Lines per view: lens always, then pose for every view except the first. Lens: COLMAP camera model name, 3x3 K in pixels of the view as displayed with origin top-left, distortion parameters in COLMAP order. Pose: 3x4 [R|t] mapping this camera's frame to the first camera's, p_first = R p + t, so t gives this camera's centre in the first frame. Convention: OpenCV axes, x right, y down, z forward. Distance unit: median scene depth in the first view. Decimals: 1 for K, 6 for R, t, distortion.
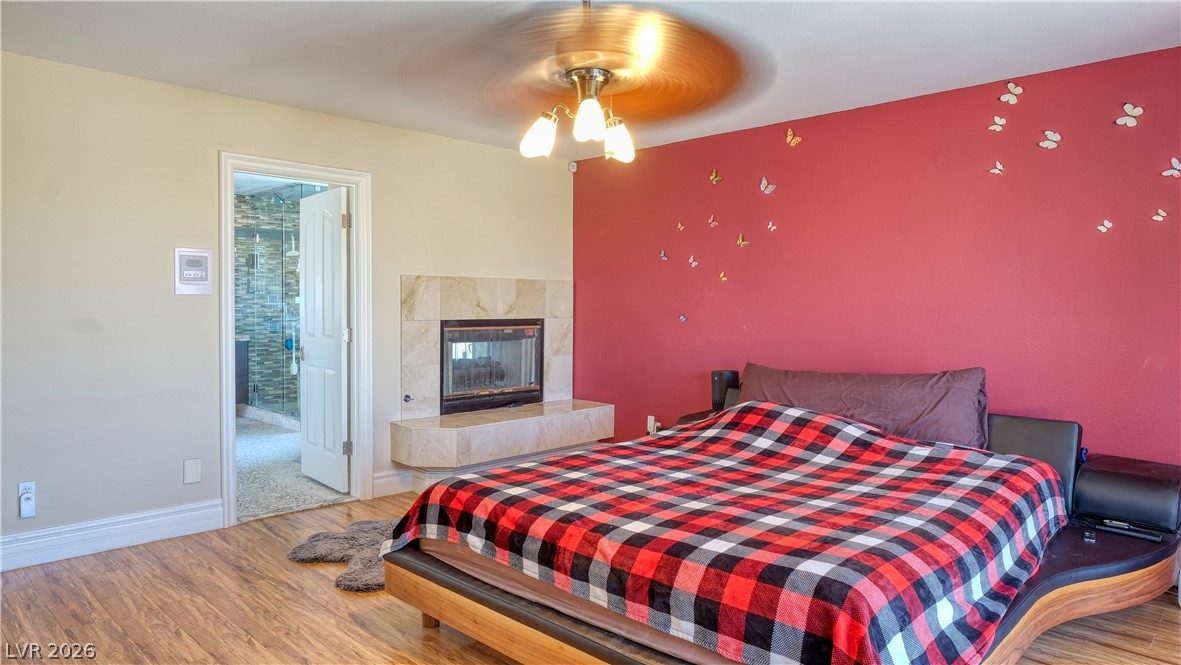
lens RADIAL K [[750.1, 0, 587.8], [0, 750.1, 330.7], [0, 0, 1]] dist [-0.001180, -0.000989]
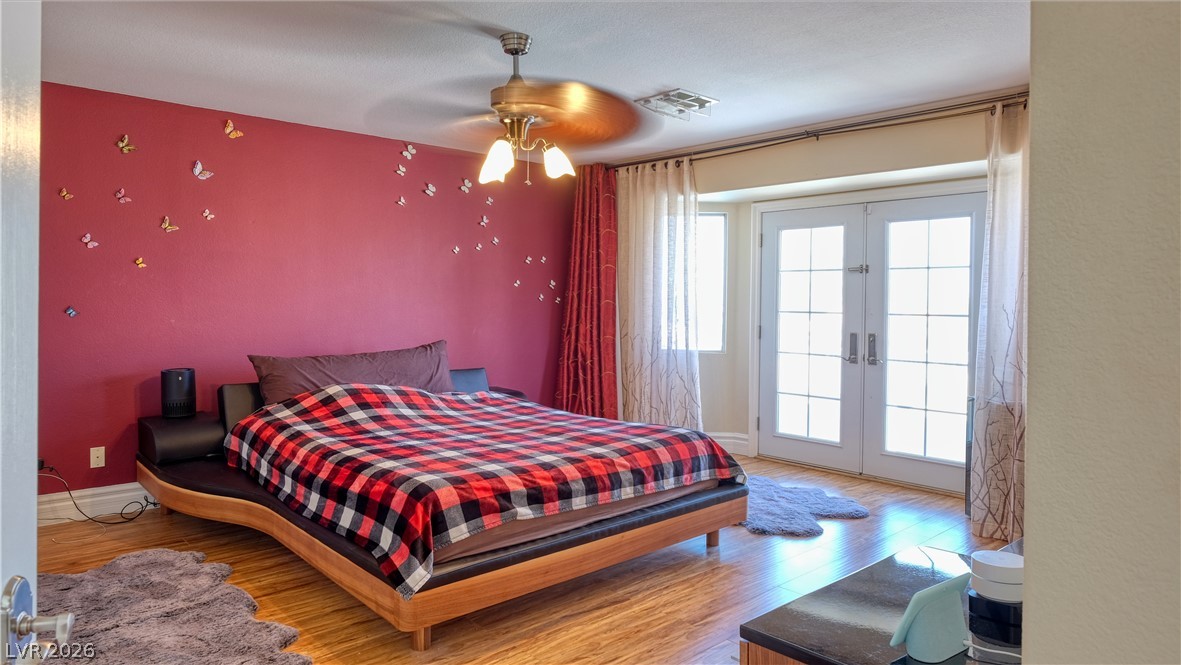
lens RADIAL K [[750.1, 0, 590.9], [0, 750.1, 328.4], [0, 0, 1]] dist [-0.001180, -0.000989]
pose [[0.036558, -0.042979, 0.998407, -0.575938], [0.025998, 0.998777, 0.042043, -0.017110], [-0.998993, 0.024420, 0.037630, 0.389288]]
